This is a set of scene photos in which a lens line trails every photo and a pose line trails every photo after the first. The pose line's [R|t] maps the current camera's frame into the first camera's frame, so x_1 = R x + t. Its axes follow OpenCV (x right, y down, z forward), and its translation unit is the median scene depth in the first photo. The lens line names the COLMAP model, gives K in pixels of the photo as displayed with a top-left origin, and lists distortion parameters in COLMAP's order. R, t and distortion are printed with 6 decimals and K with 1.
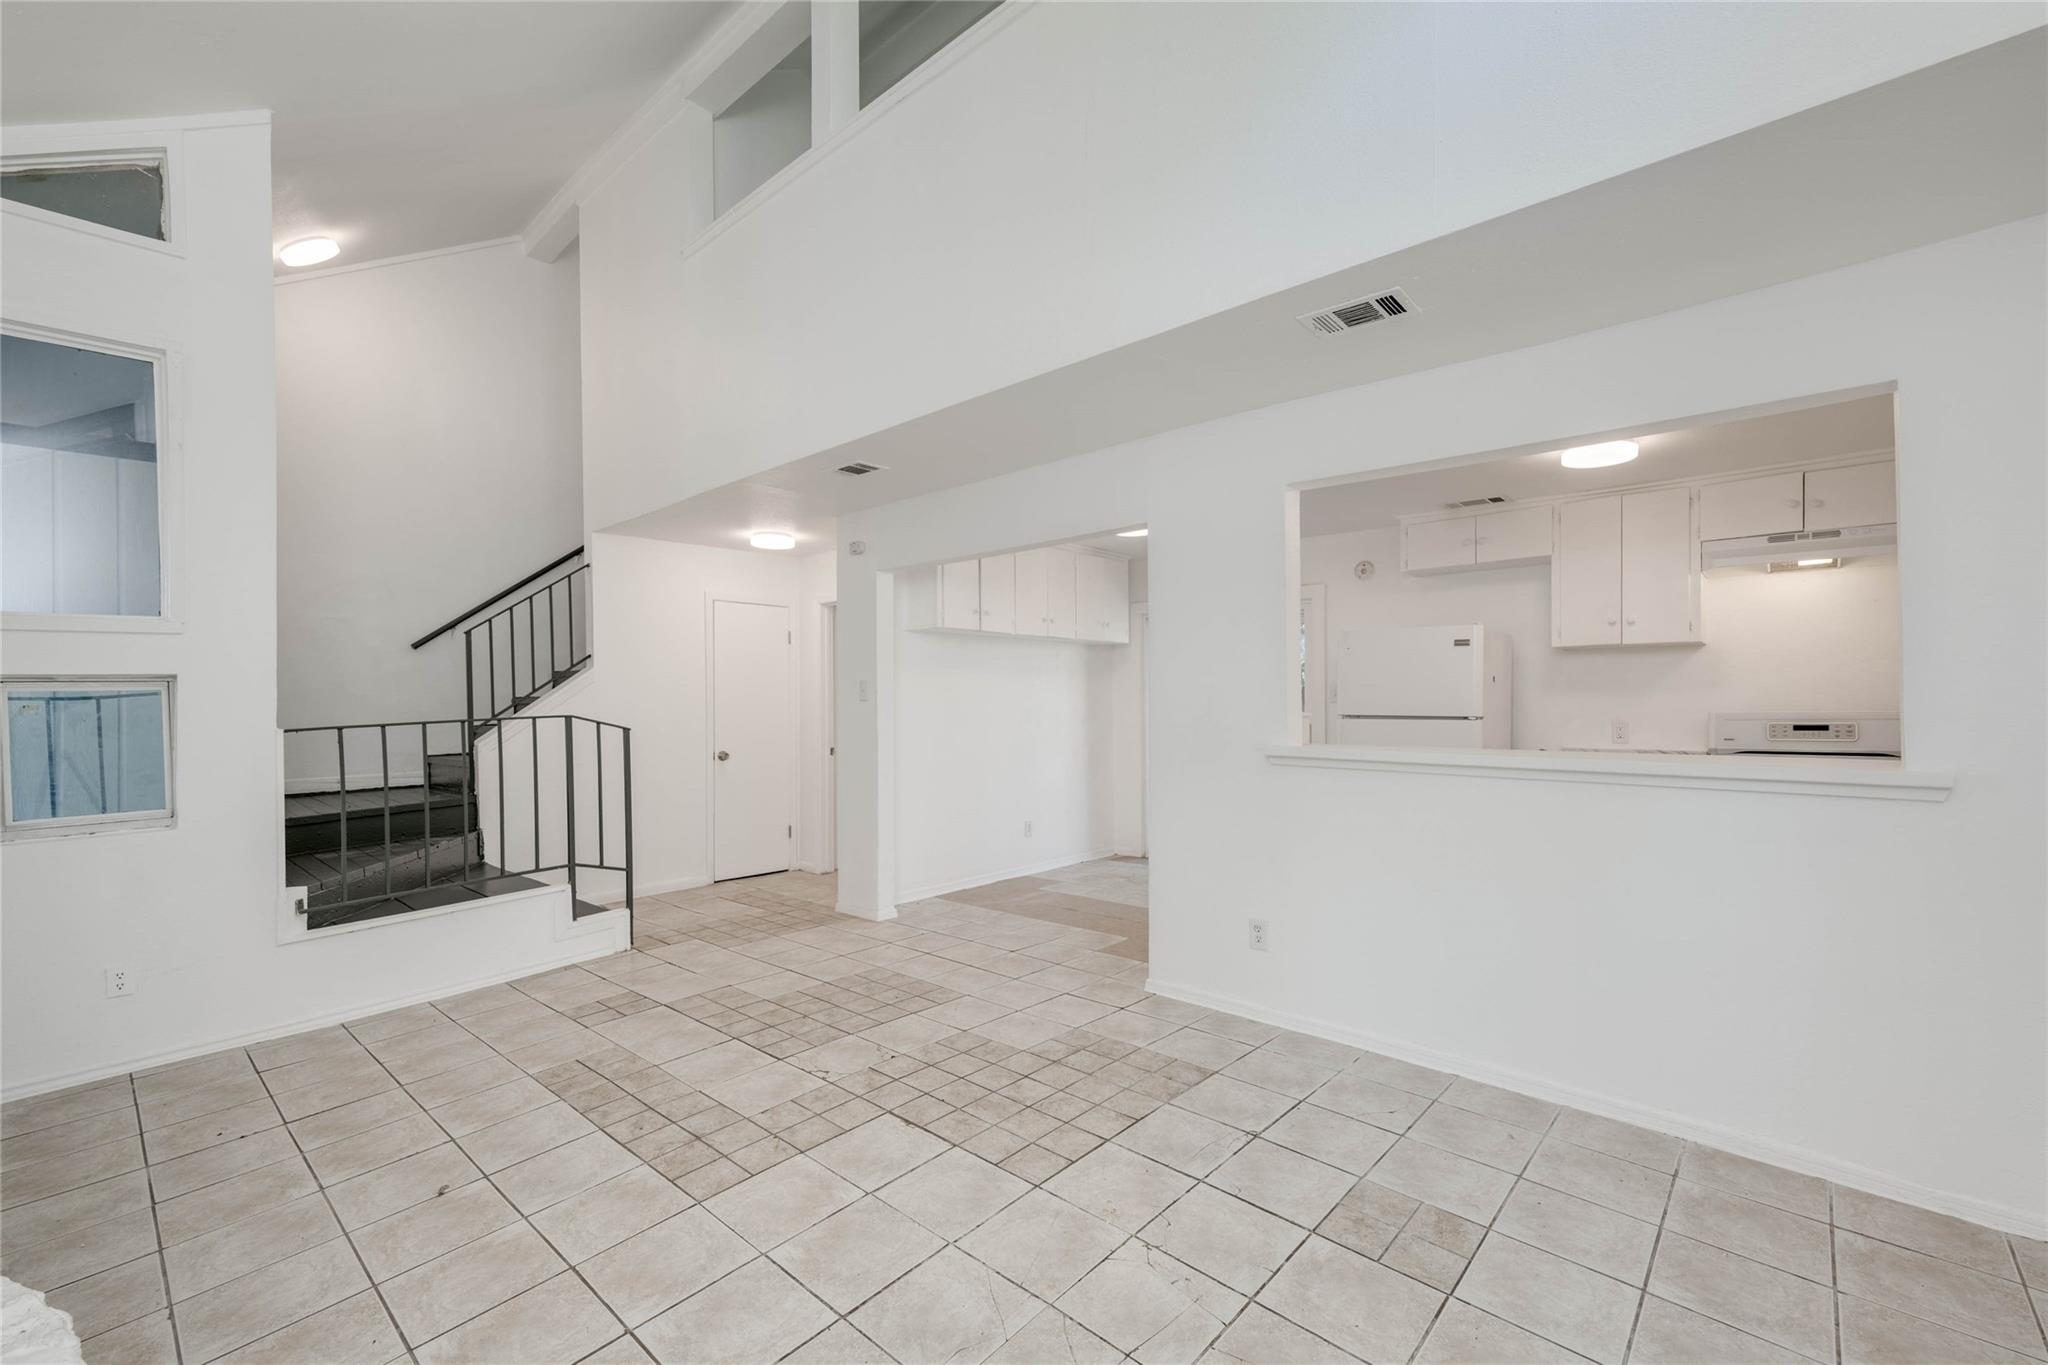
lens RADIAL K [[859.0, 0, 1030.6], [0, 859.0, 707.8], [0, 0, 1]] dist [0.009454, 0.000040]
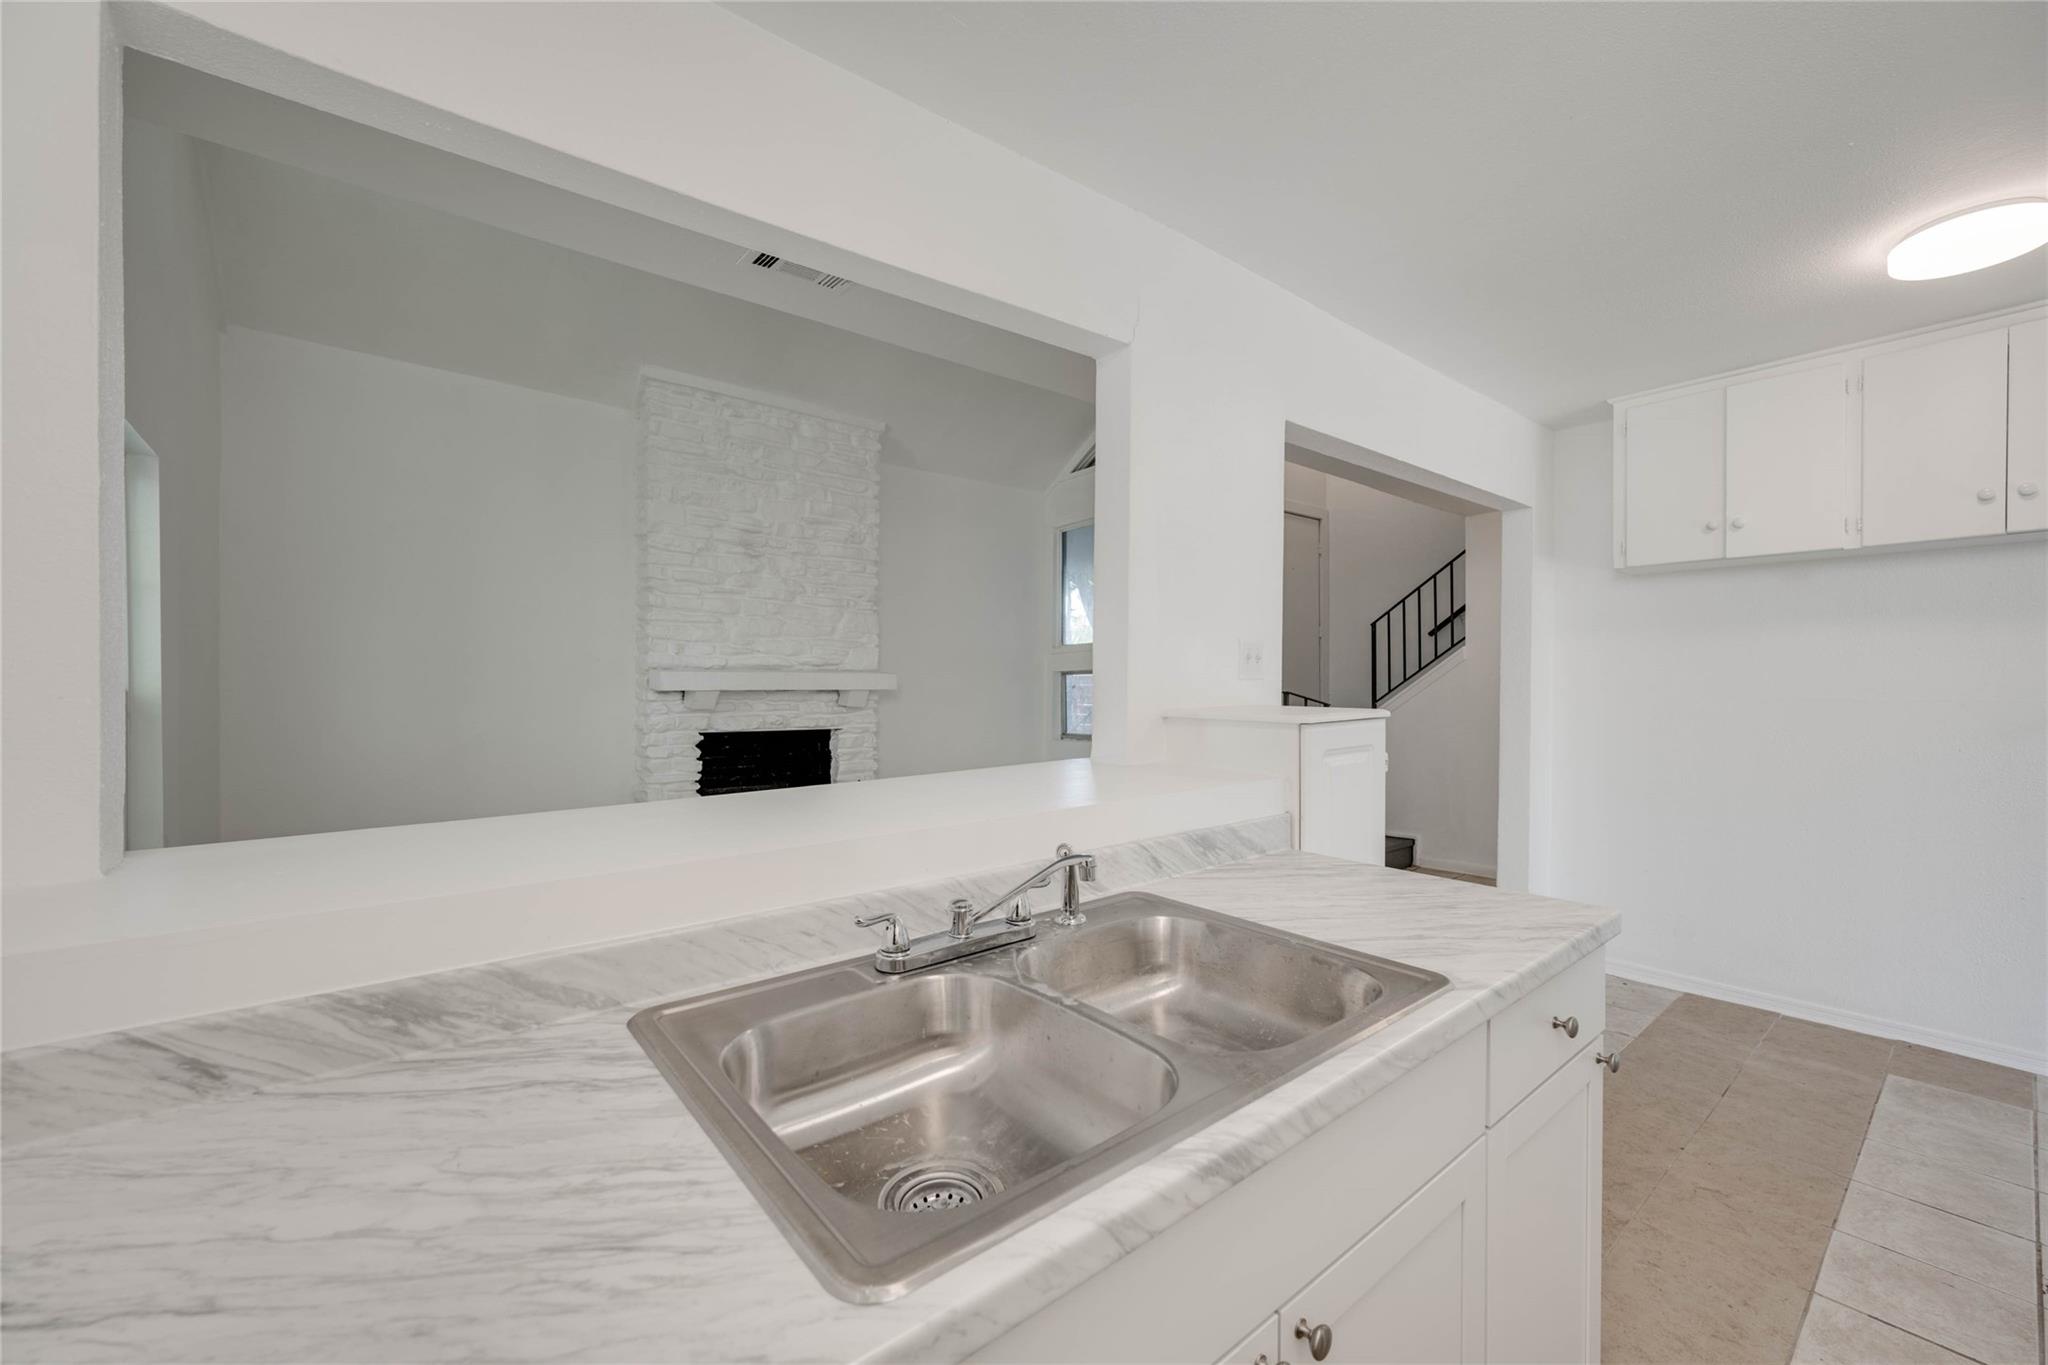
lens RADIAL K [[810.6, 0, 1032.3], [0, 810.6, 690.5], [0, 0, 1]] dist [-0.000999, 0.000045]
pose [[-0.147714, 0.018499, -0.988857, 0.820798], [0.000096, 0.999825, 0.018690, -0.017625], [0.989030, 0.002666, -0.147690, 0.941937]]
